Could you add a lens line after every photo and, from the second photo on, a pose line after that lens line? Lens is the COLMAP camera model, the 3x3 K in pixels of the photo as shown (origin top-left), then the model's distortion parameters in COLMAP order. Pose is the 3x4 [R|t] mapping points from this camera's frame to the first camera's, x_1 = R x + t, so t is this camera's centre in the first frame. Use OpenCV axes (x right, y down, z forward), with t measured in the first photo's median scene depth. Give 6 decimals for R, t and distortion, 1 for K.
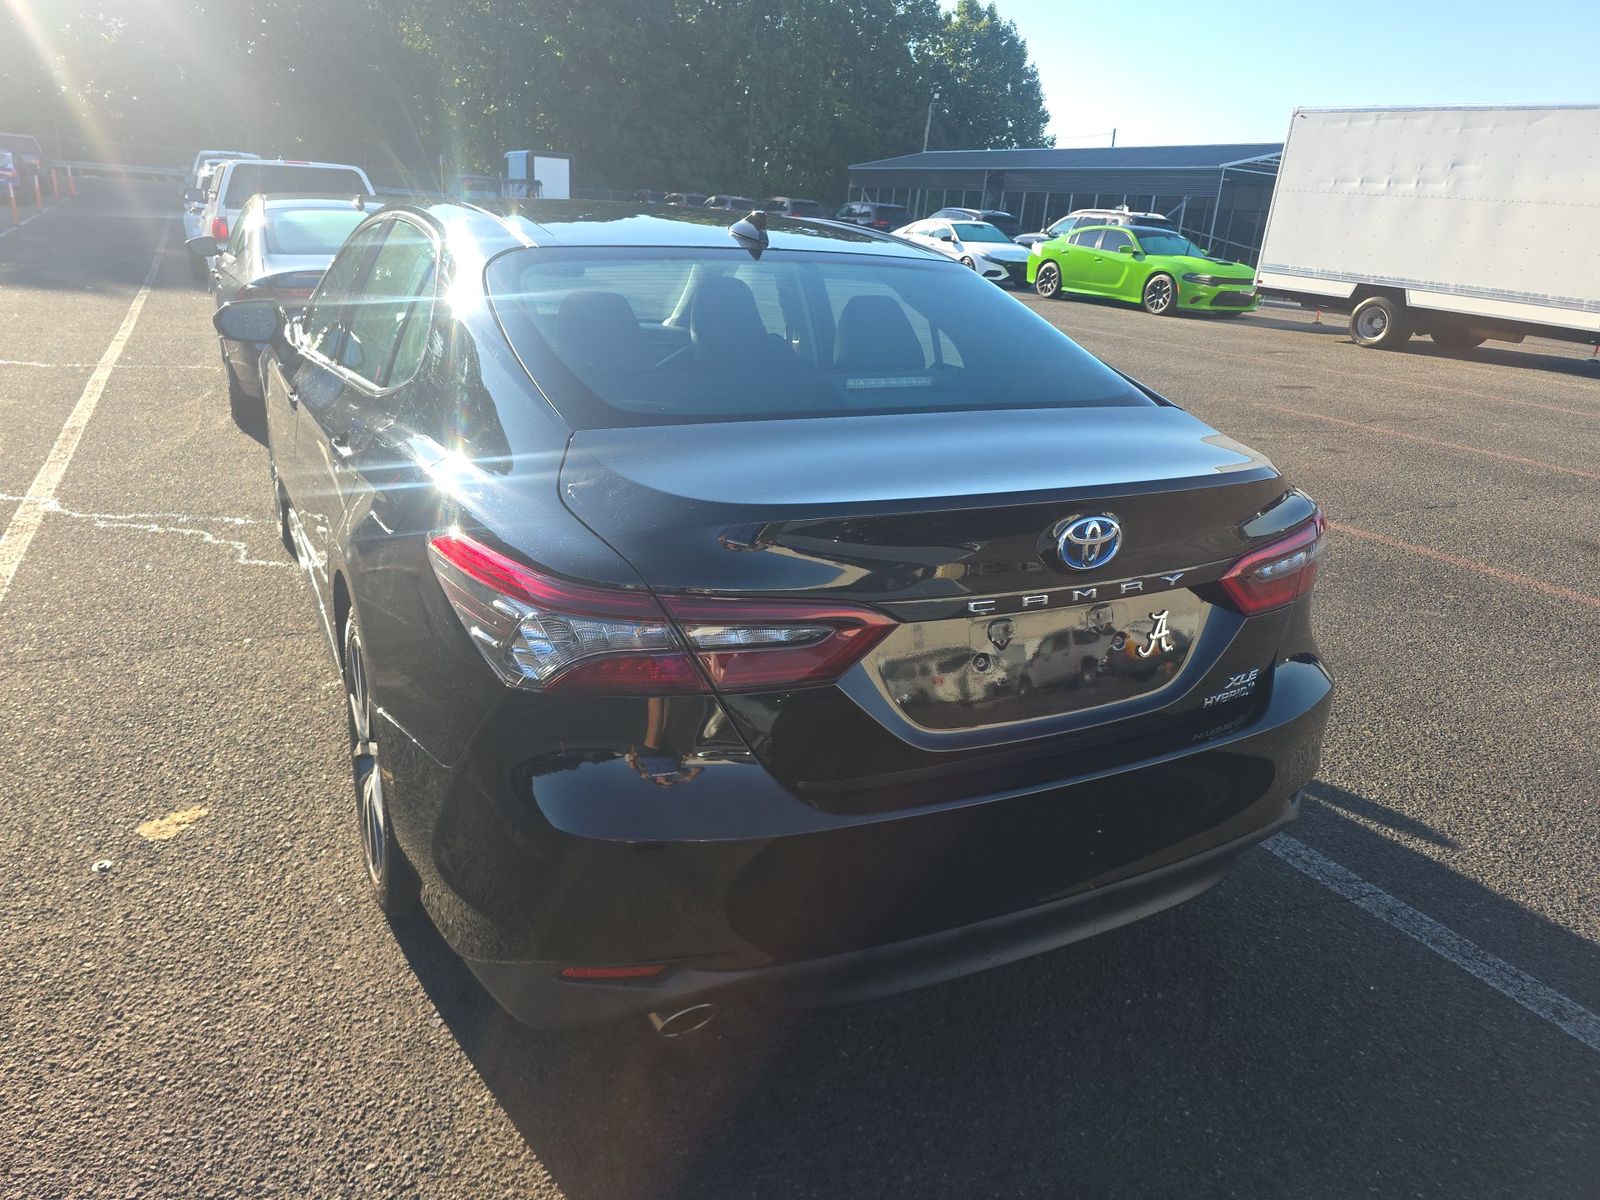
lens RADIAL K [[1150.9, 0, 834.9], [0, 1150.9, 599.8], [0, 0, 1]] dist [0.054311, -0.055767]
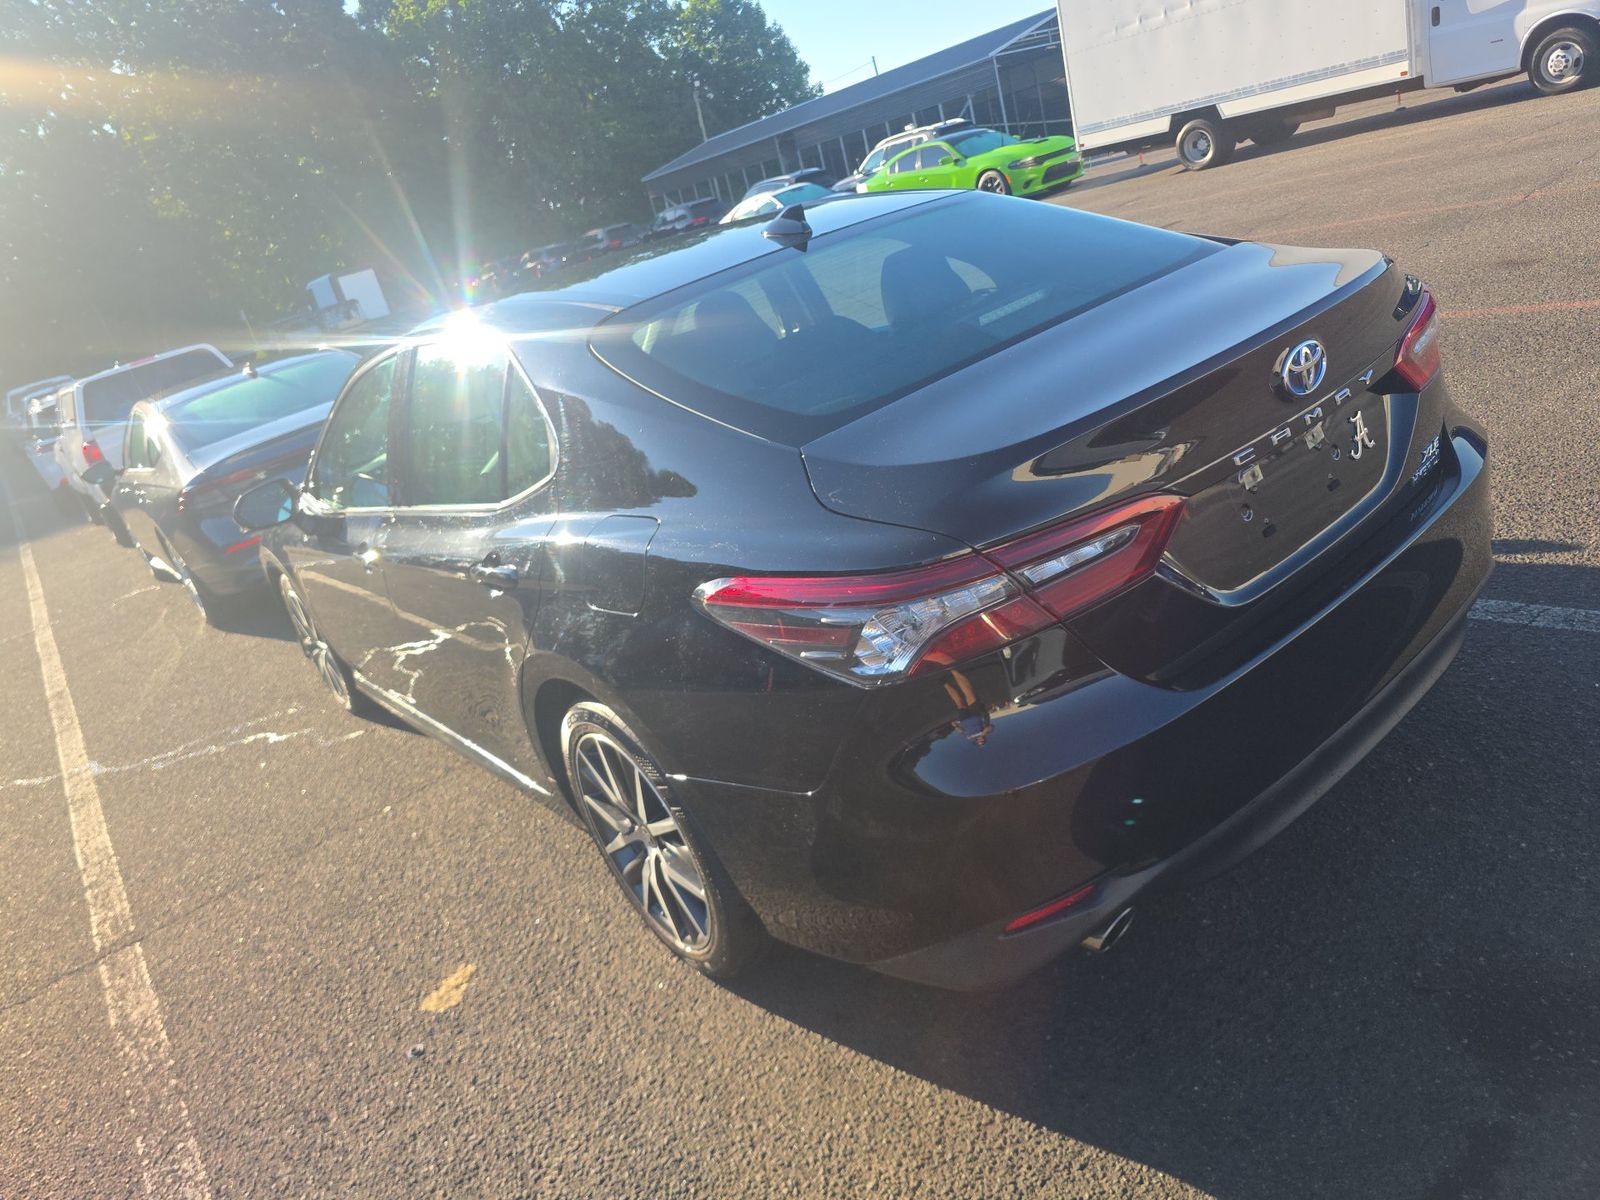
lens RADIAL K [[1150.9, 0, 834.9], [0, 1150.9, 599.8], [0, 0, 1]] dist [0.054311, -0.055767]
pose [[0.927386, -0.365887, 0.077986, -0.248245], [0.364912, 0.930653, 0.026924, -0.027344], [-0.082429, 0.003489, 0.996591, -0.018756]]
